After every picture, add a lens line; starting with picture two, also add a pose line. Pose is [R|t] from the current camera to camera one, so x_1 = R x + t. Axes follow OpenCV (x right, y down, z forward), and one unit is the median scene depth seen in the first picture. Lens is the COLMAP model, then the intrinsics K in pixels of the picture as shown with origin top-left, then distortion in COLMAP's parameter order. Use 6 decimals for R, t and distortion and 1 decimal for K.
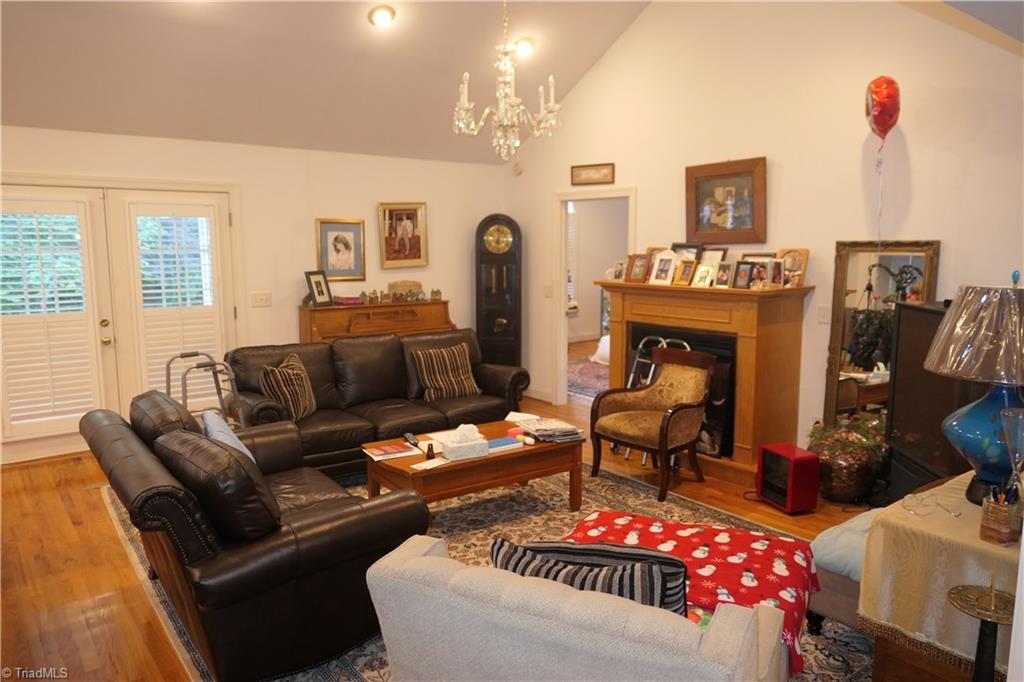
lens RADIAL K [[720.0, 0, 512.0], [0, 720.0, 341.0], [0, 0, 1]] dist [-0.008864, -0.002423]
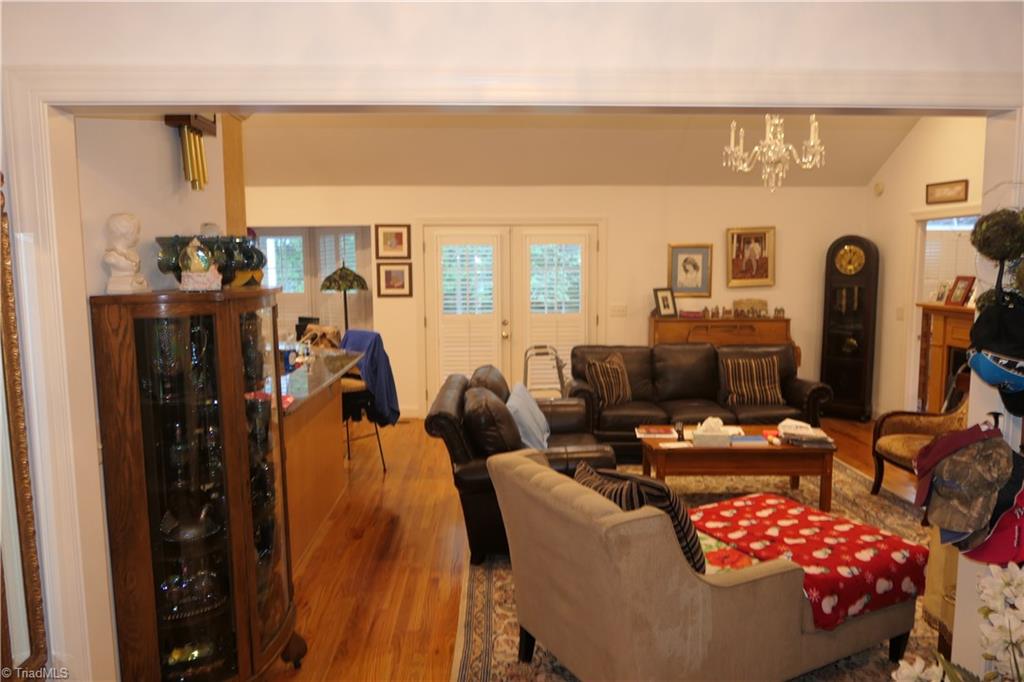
lens RADIAL K [[720.0, 0, 512.0], [0, 720.0, 341.0], [0, 0, 1]] dist [-0.008864, -0.002423]
pose [[0.807688, 0.060599, -0.586488, 0.220326], [-0.075822, 0.997120, -0.001391, 0.010018], [0.584715, 0.045592, 0.809957, -0.097624]]
